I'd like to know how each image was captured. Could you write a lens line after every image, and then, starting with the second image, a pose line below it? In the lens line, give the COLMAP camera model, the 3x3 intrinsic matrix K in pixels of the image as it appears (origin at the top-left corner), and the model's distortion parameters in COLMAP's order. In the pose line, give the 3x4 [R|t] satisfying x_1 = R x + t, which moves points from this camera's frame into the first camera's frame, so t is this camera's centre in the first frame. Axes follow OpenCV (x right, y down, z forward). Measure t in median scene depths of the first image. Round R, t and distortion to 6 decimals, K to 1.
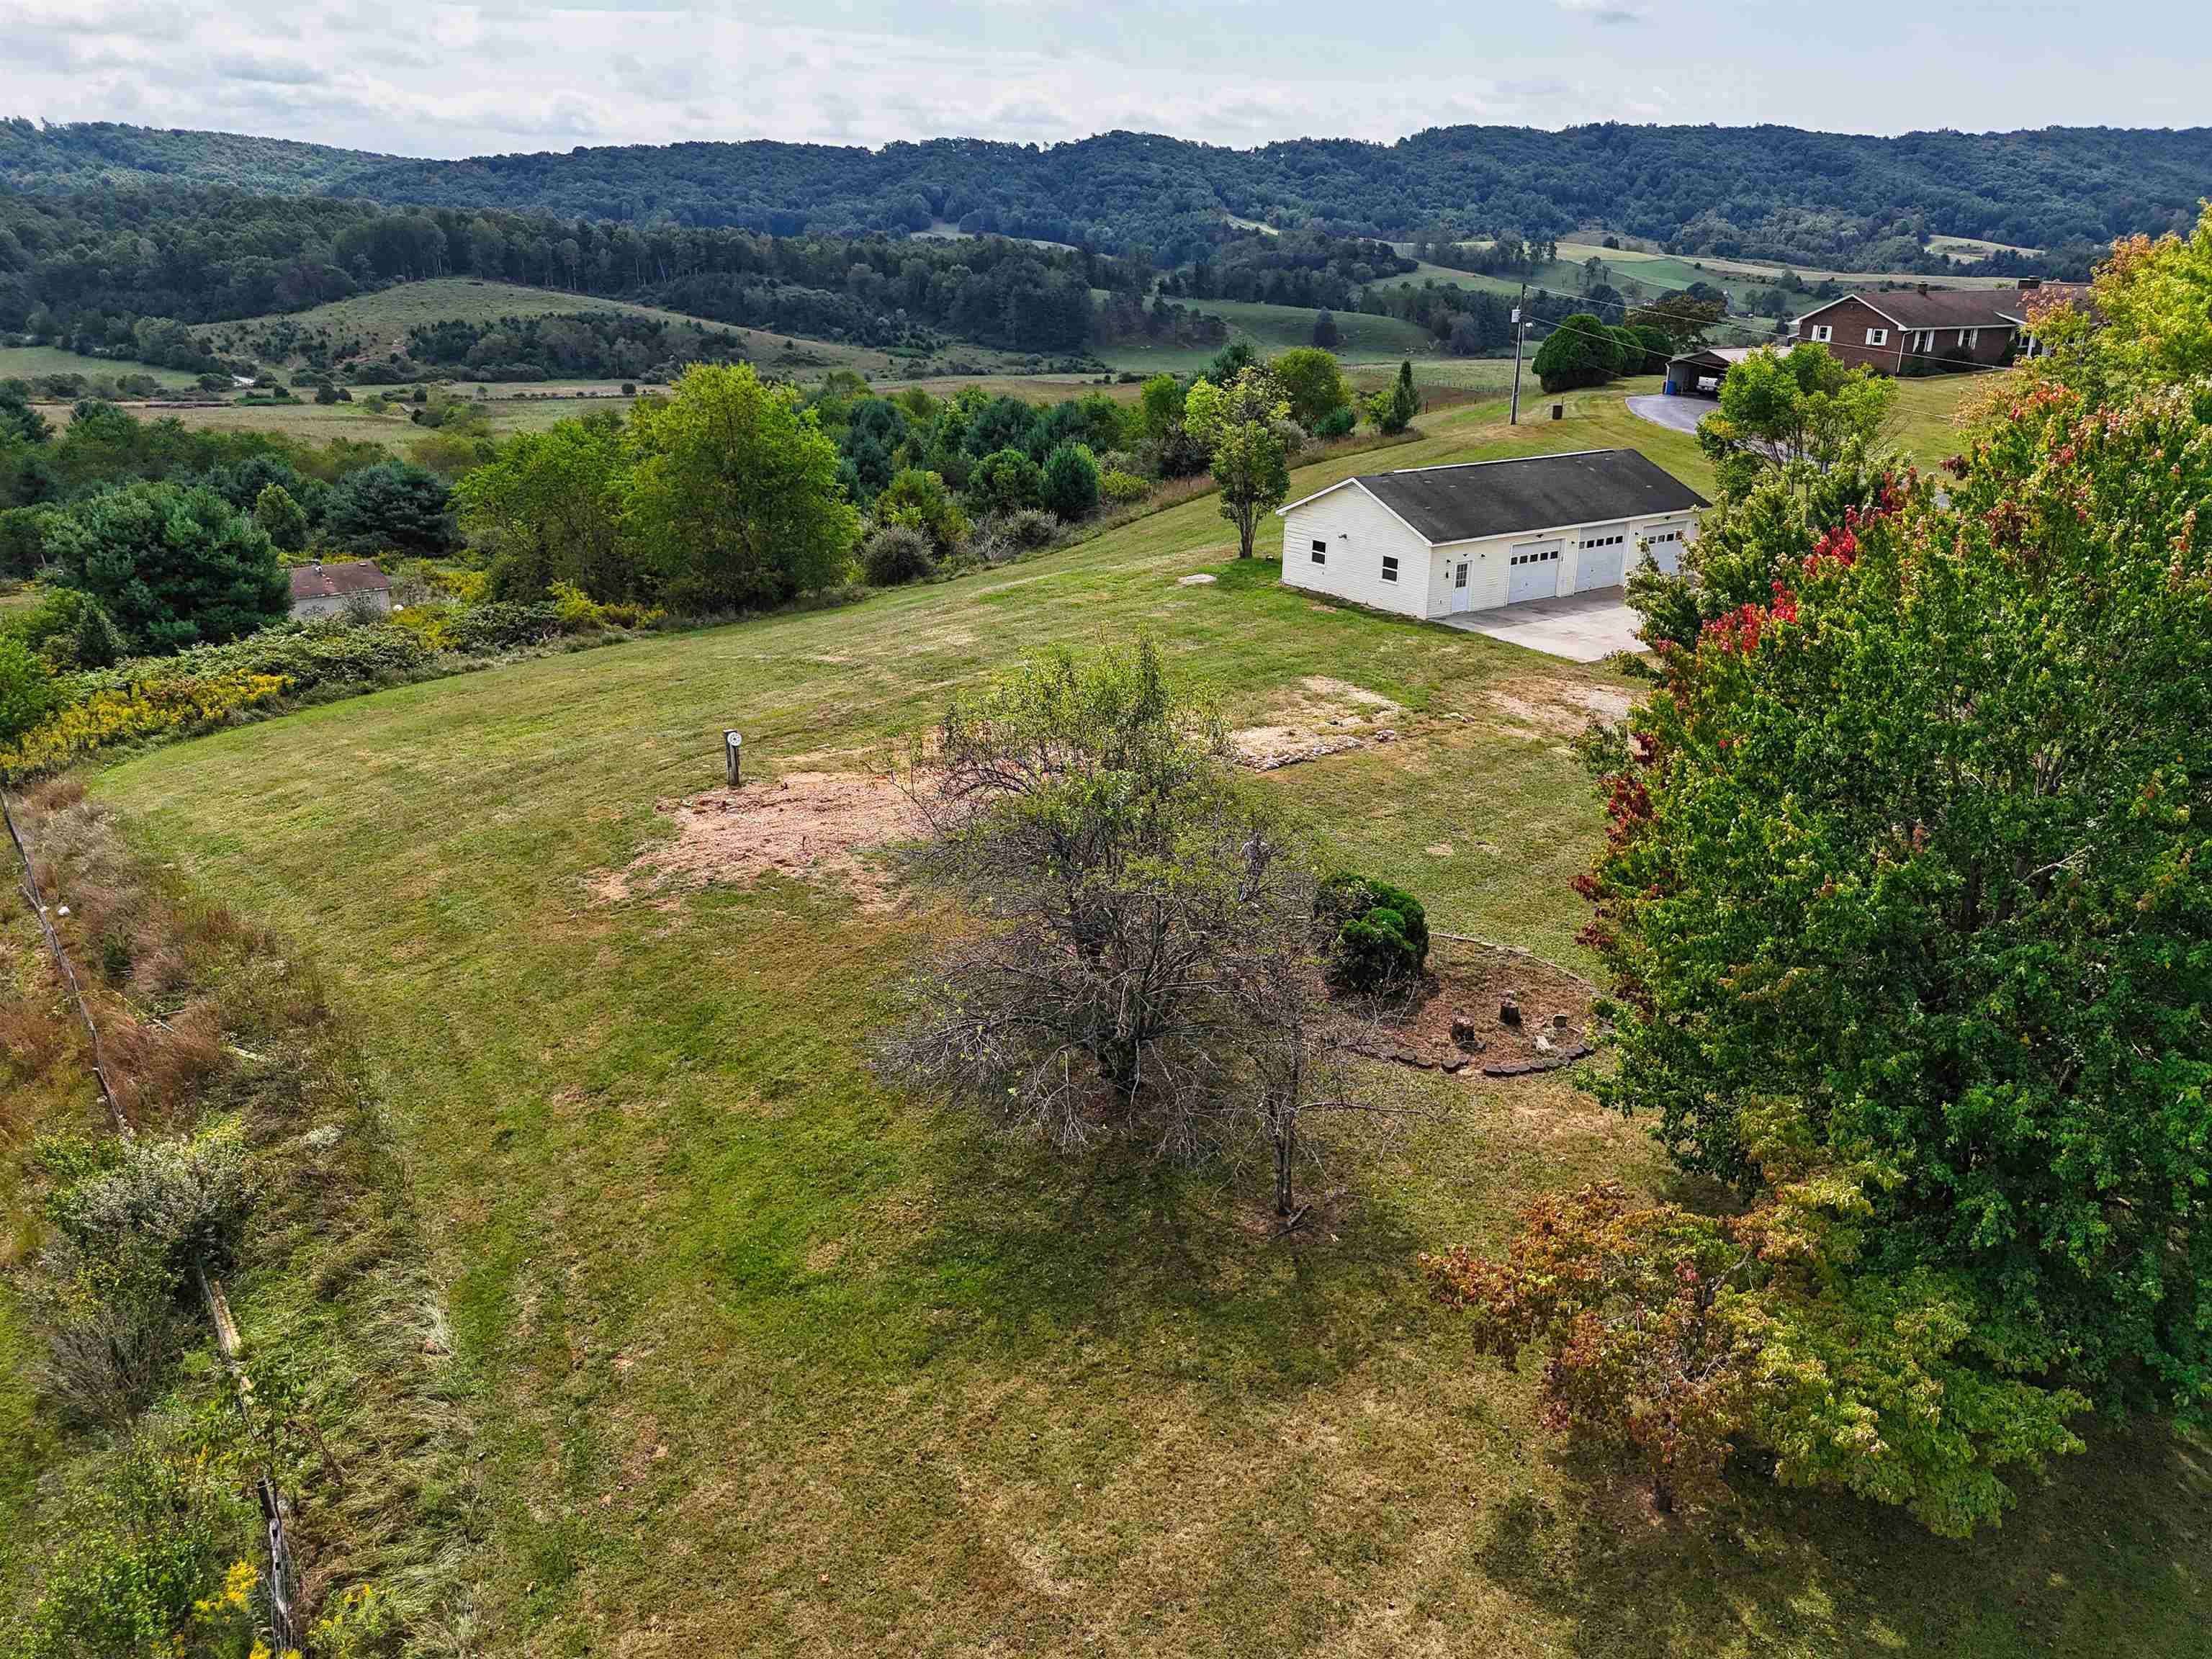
lens RADIAL K [[1621.8, 0, 1106.0], [0, 1621.8, 829.5], [0, 0, 1]] dist [0.065389, -0.062022]
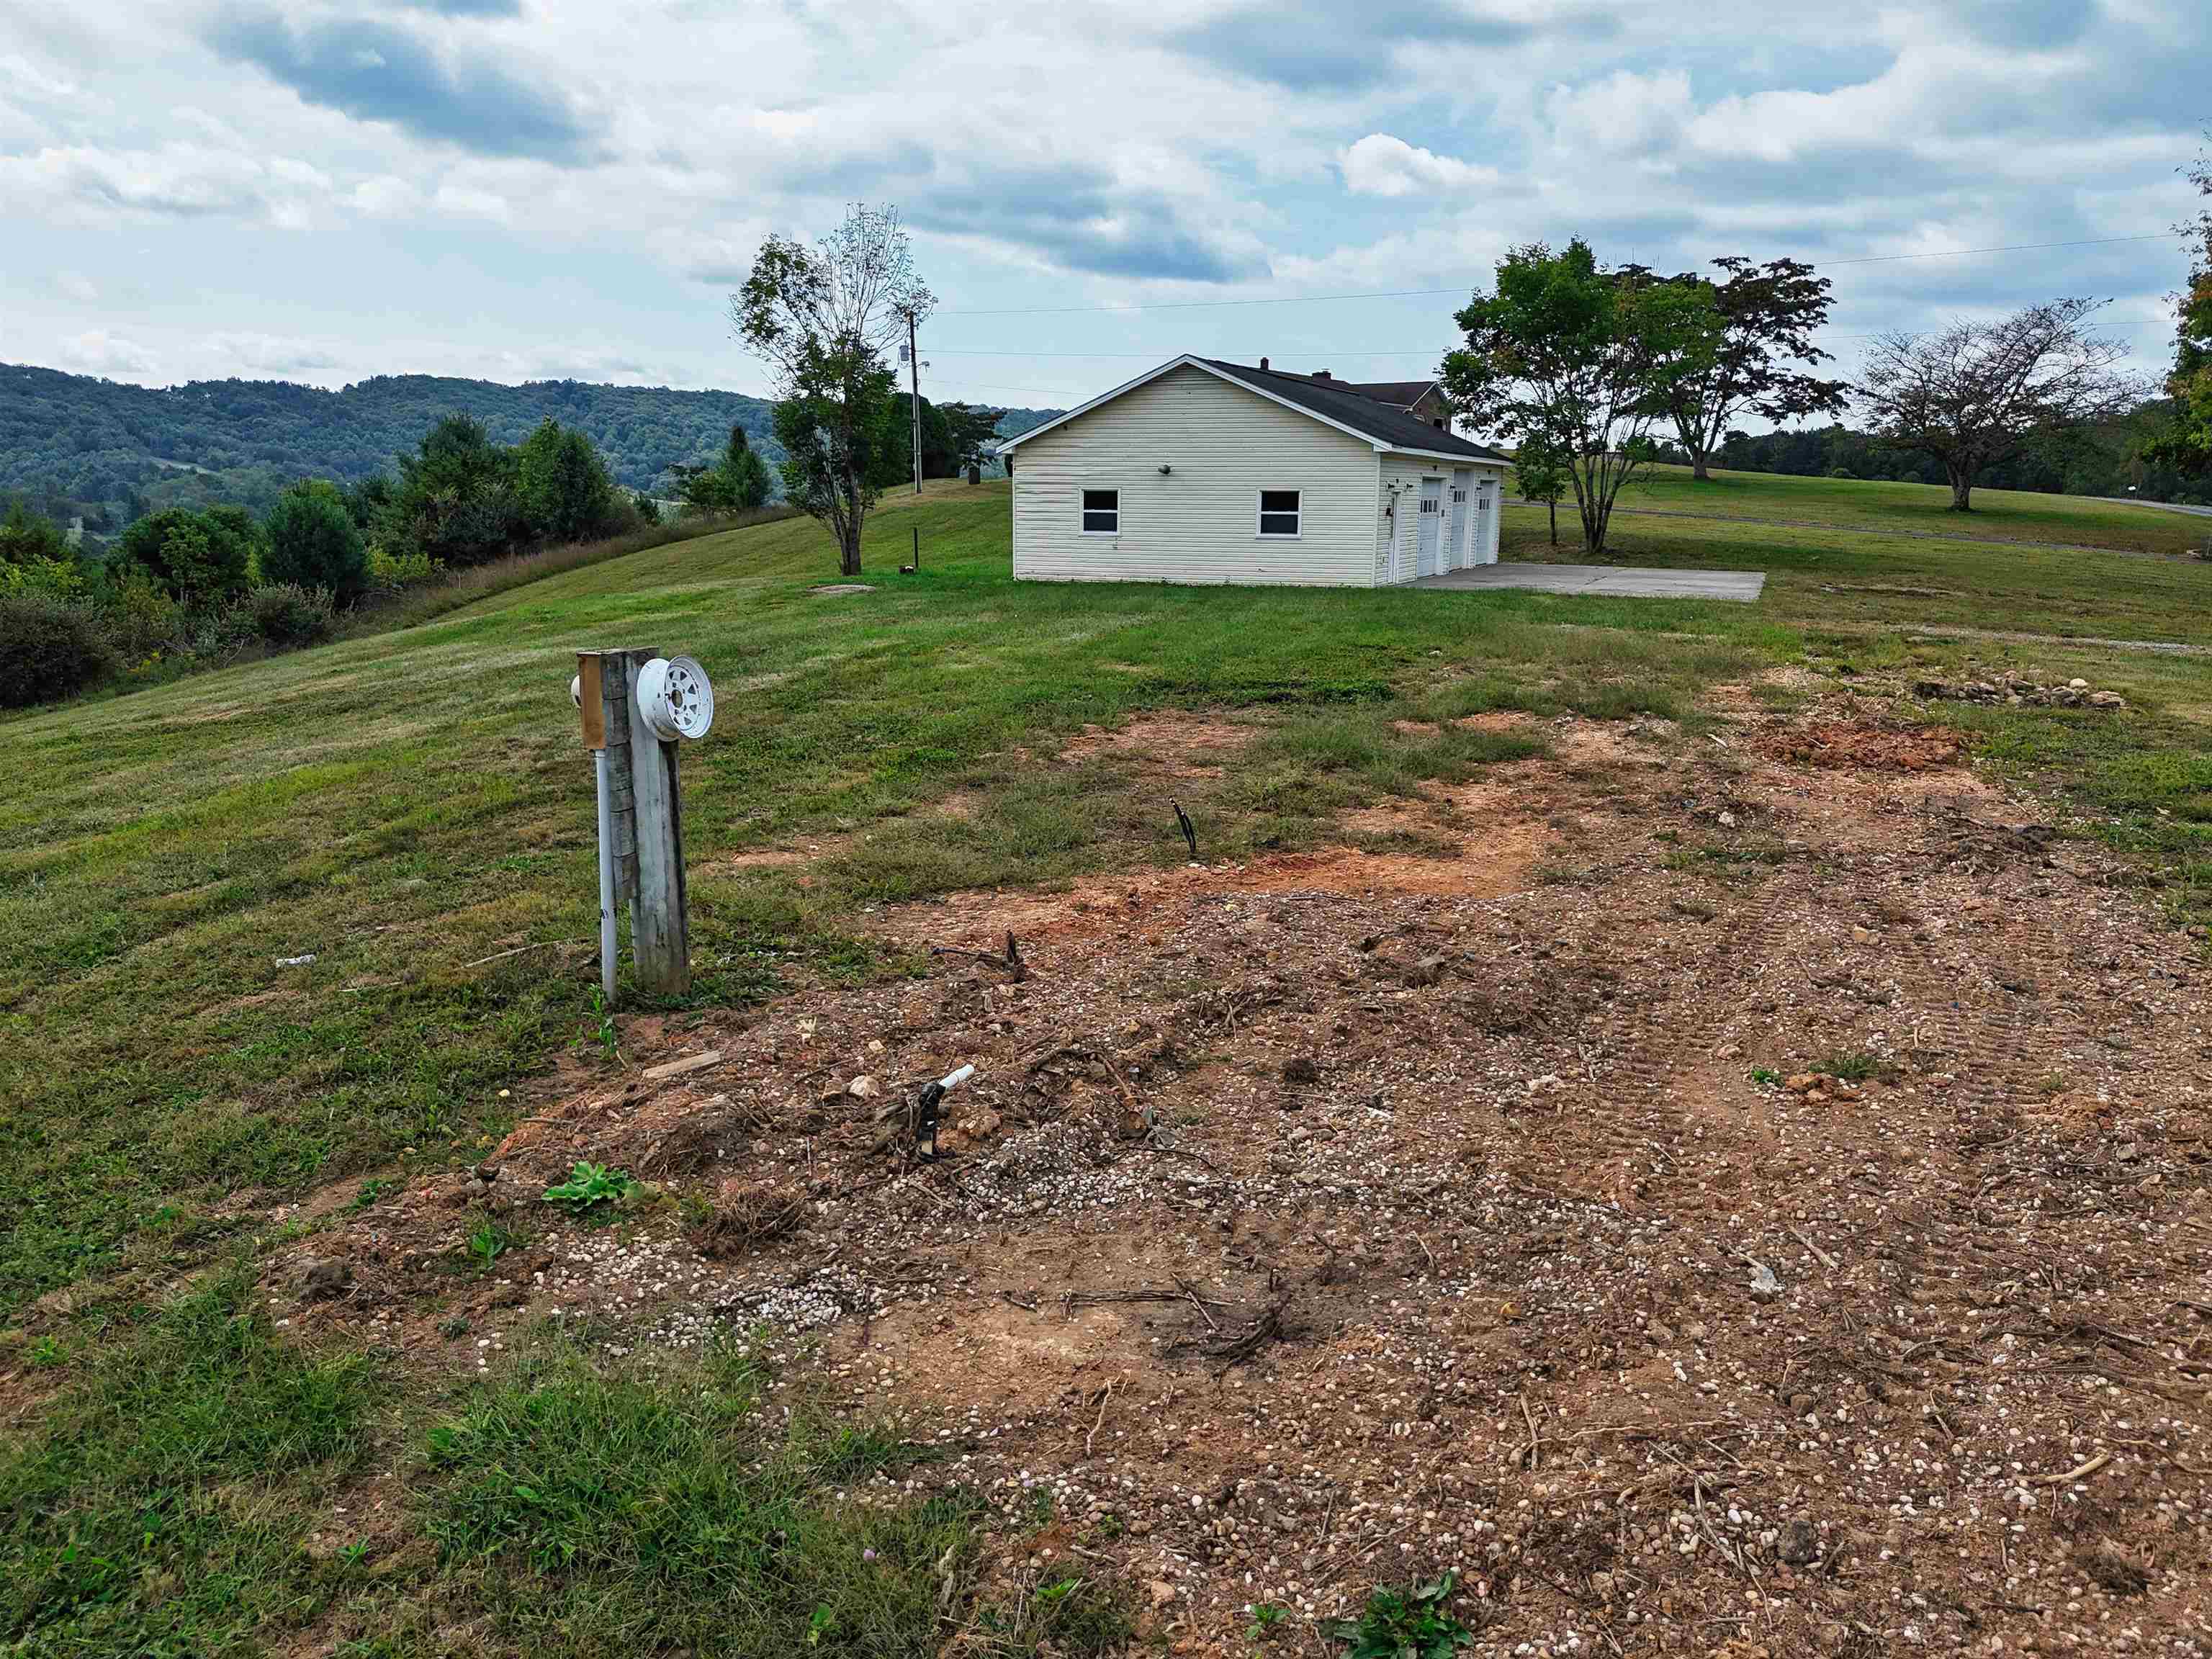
lens RADIAL K [[1597.2, 0, 1142.8], [0, 1597.2, 825.3], [0, 0, 1]] dist [0.075050, -0.082284]
pose [[0.815845, -0.119787, 0.565728, -0.172139], [0.200583, 0.976191, -0.082566, -0.019281], [-0.542368, 0.180836, 0.820448, 0.557946]]
